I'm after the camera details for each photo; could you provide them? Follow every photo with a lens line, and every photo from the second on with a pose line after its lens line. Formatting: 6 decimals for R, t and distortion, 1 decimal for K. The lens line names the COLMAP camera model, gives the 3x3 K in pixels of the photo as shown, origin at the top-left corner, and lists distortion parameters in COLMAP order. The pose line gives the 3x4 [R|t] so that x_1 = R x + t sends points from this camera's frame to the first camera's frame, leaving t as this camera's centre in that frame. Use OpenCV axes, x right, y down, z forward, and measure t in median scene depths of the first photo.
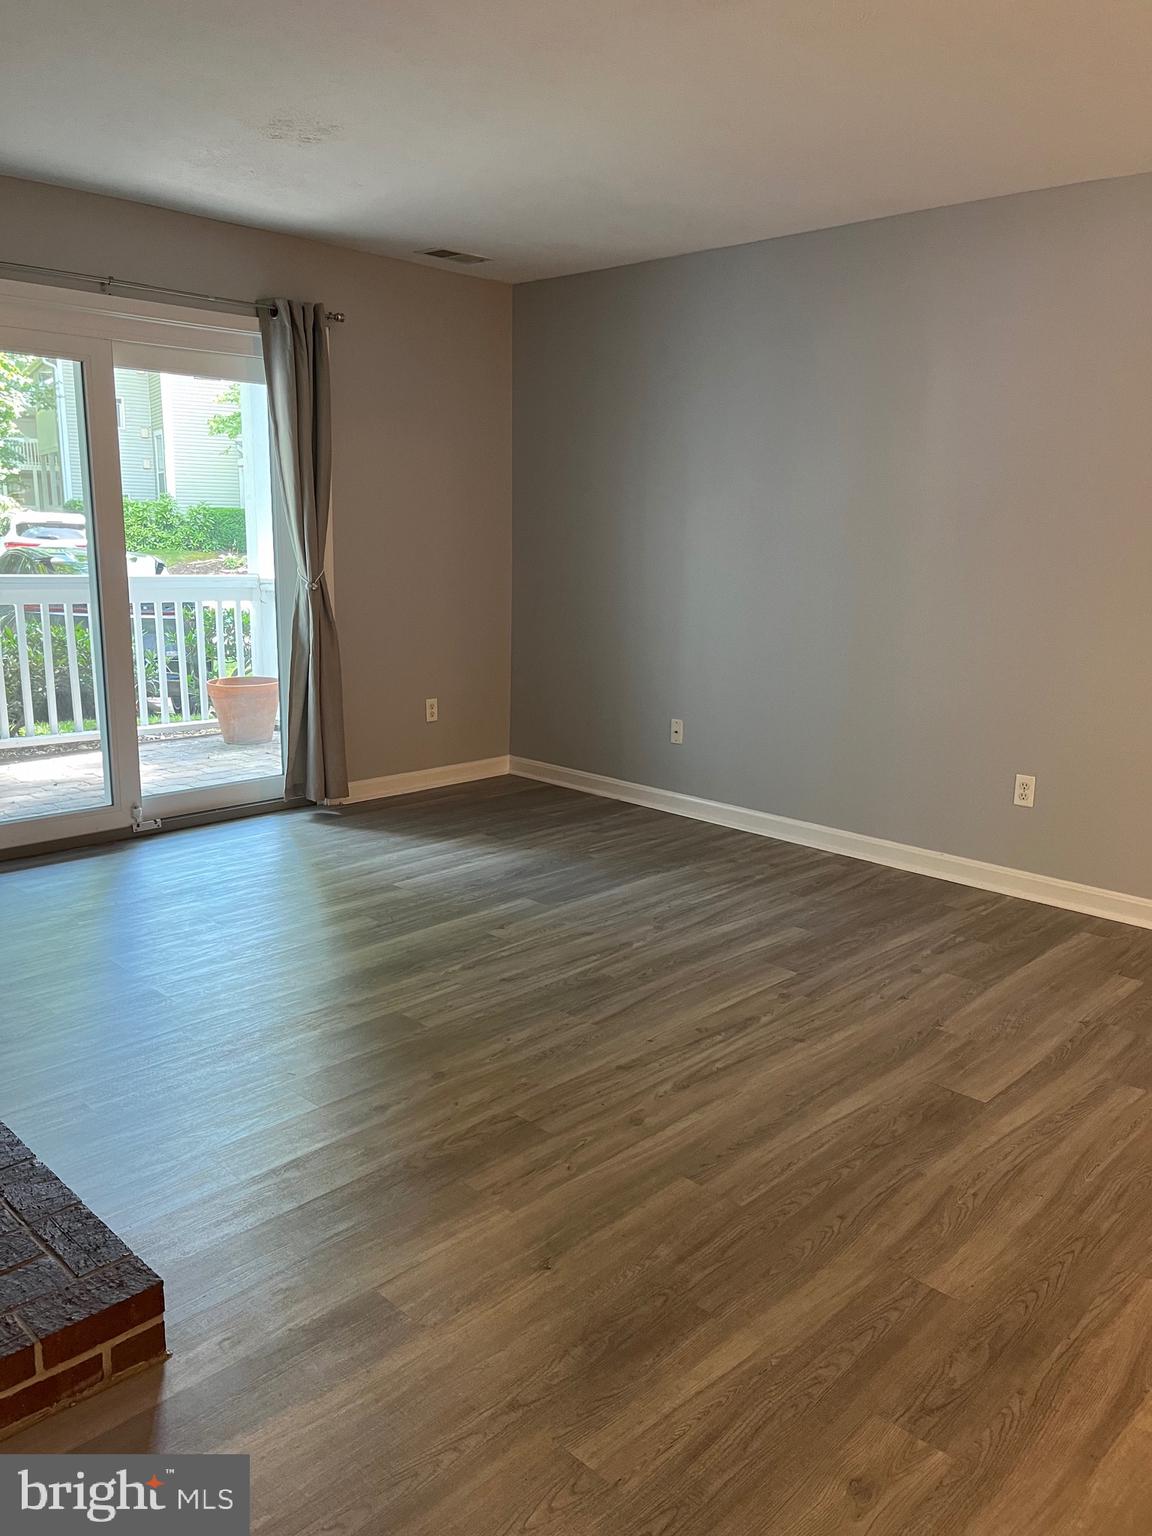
lens RADIAL K [[1169.5, 0, 576.0], [0, 1169.5, 768.0], [0, 0, 1]] dist [0.073791, -0.110663]
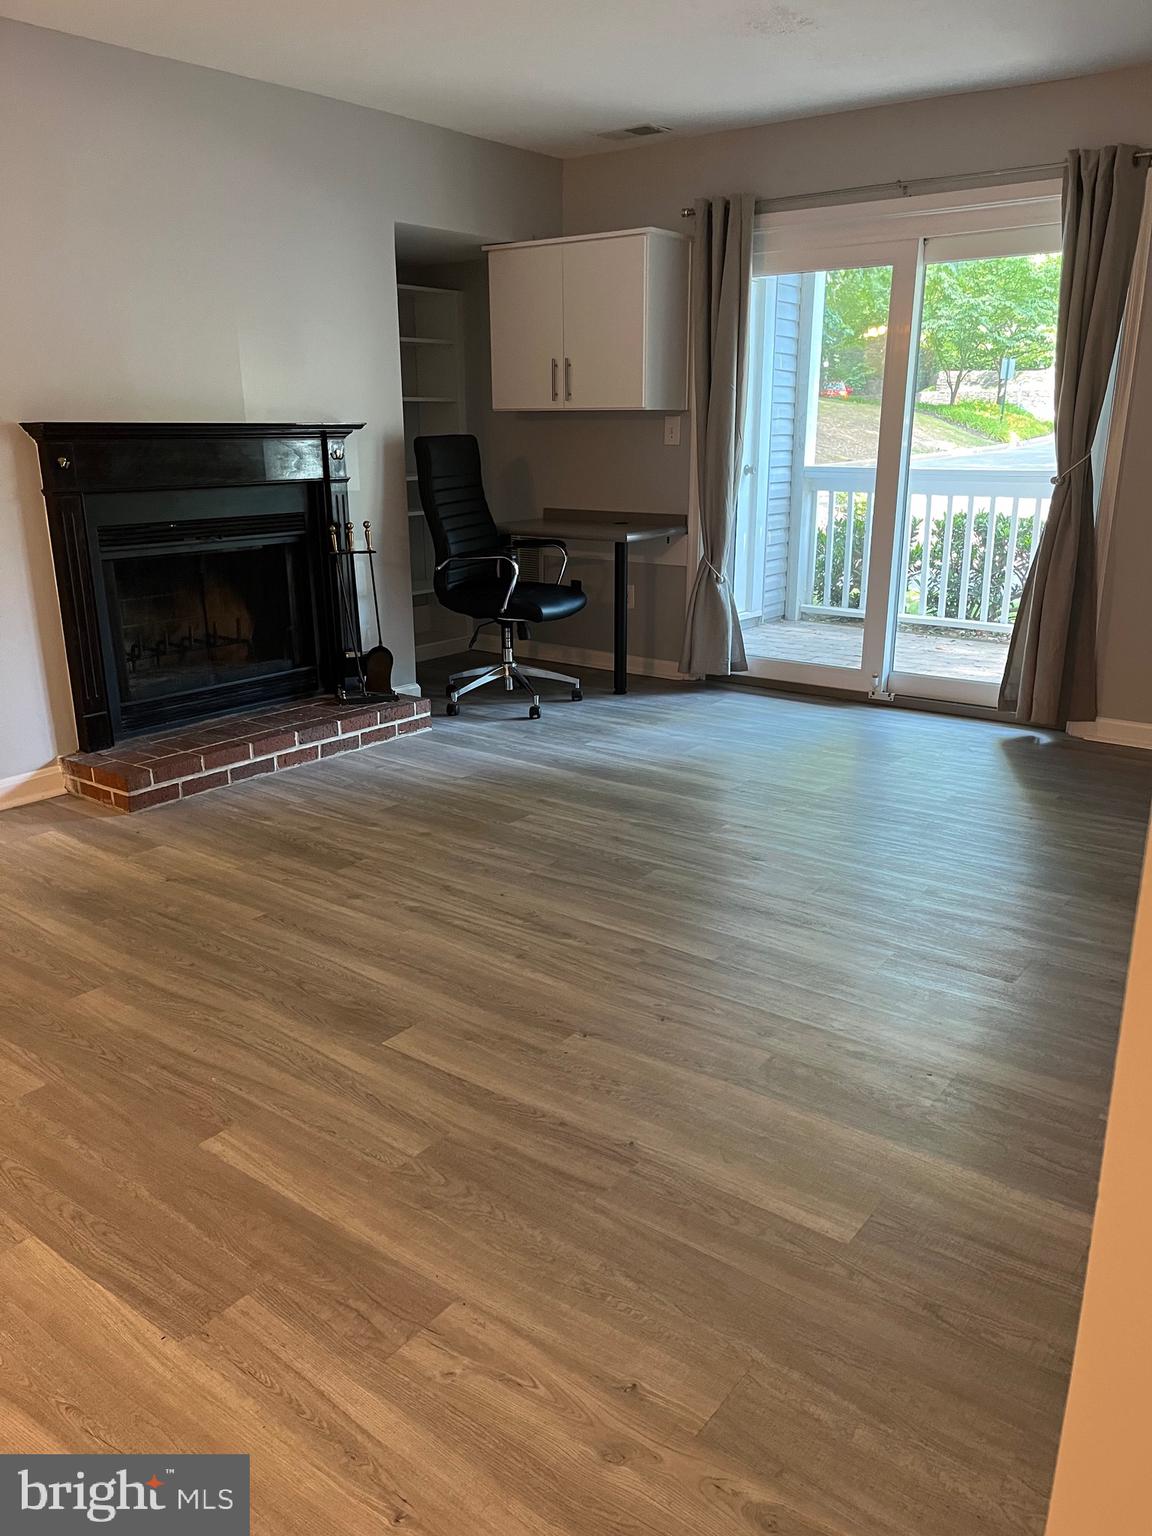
lens RADIAL K [[1156.9, 0, 585.2], [0, 1156.9, 782.5], [0, 0, 1]] dist [0.030968, -0.005885]
pose [[0.122327, 0.275310, -0.953541, 0.959546], [-0.200239, 0.947846, 0.247978, -0.128031], [0.972081, 0.160601, 0.171075, 0.806379]]
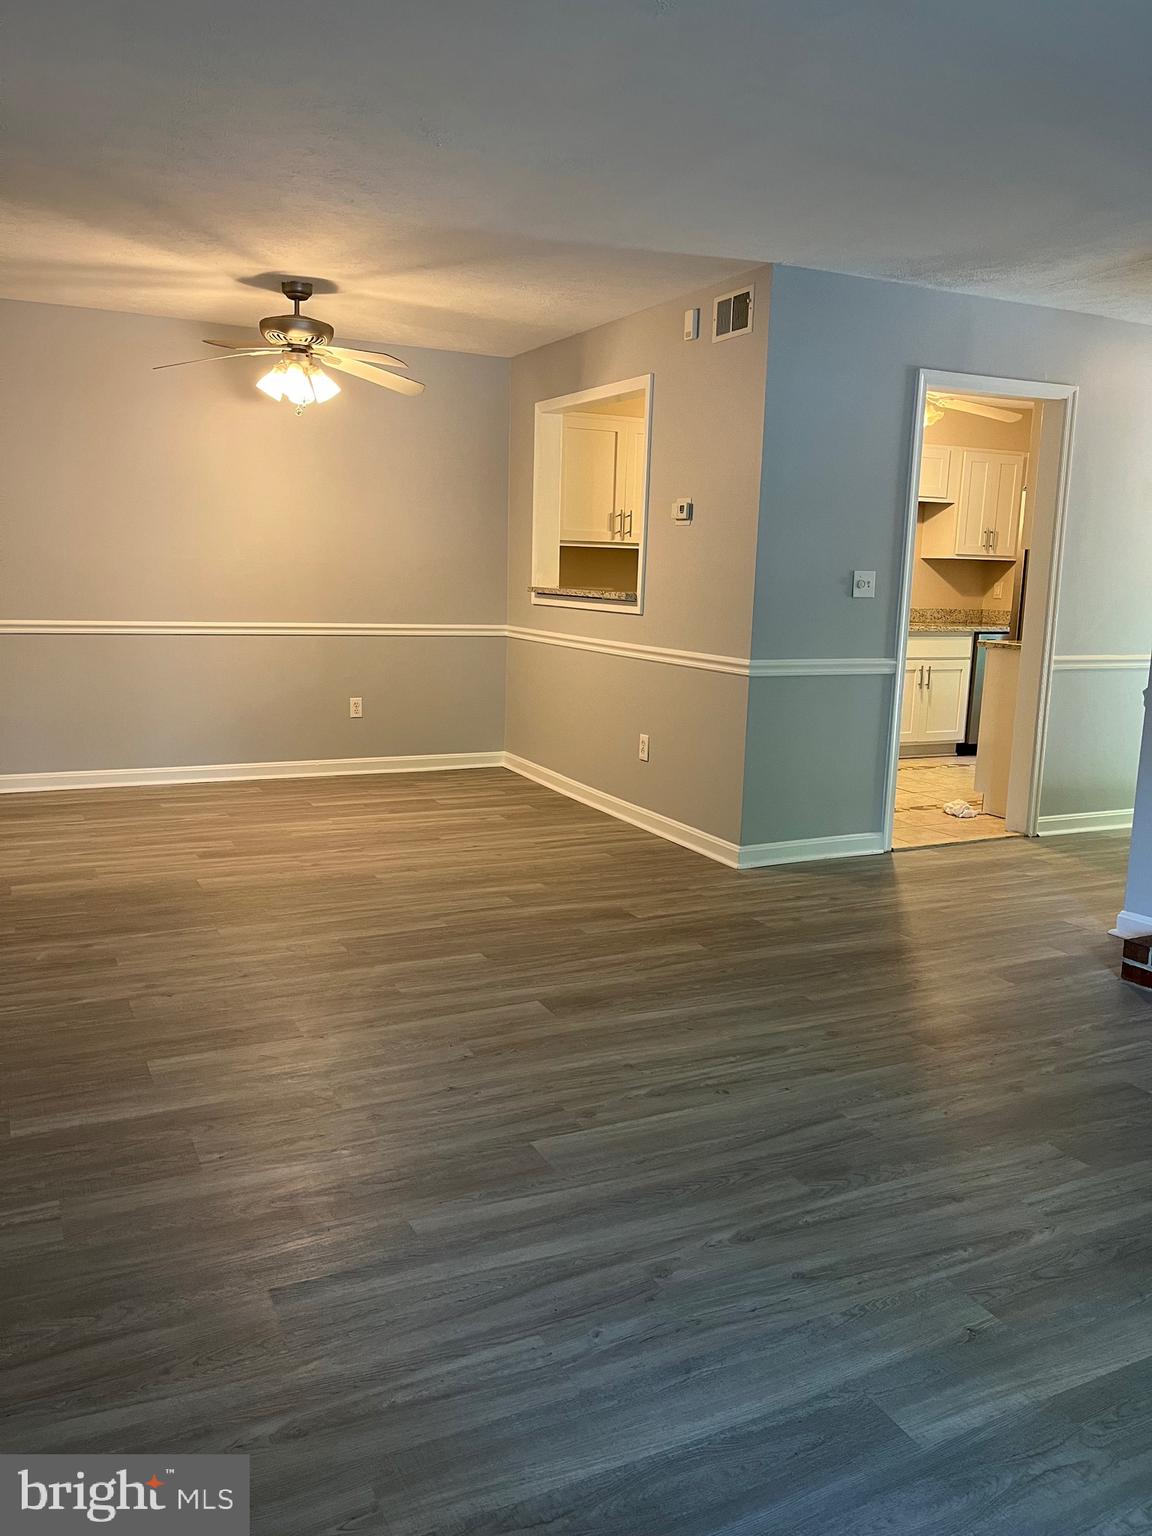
lens RADIAL K [[1156.9, 0, 585.2], [0, 1156.9, 782.5], [0, 0, 1]] dist [0.030968, -0.005885]
pose [[-0.942853, -0.106172, 0.315842, -0.046922], [0.021797, 0.926195, 0.376415, -0.315190], [-0.332496, 0.361788, -0.870951, 1.624117]]
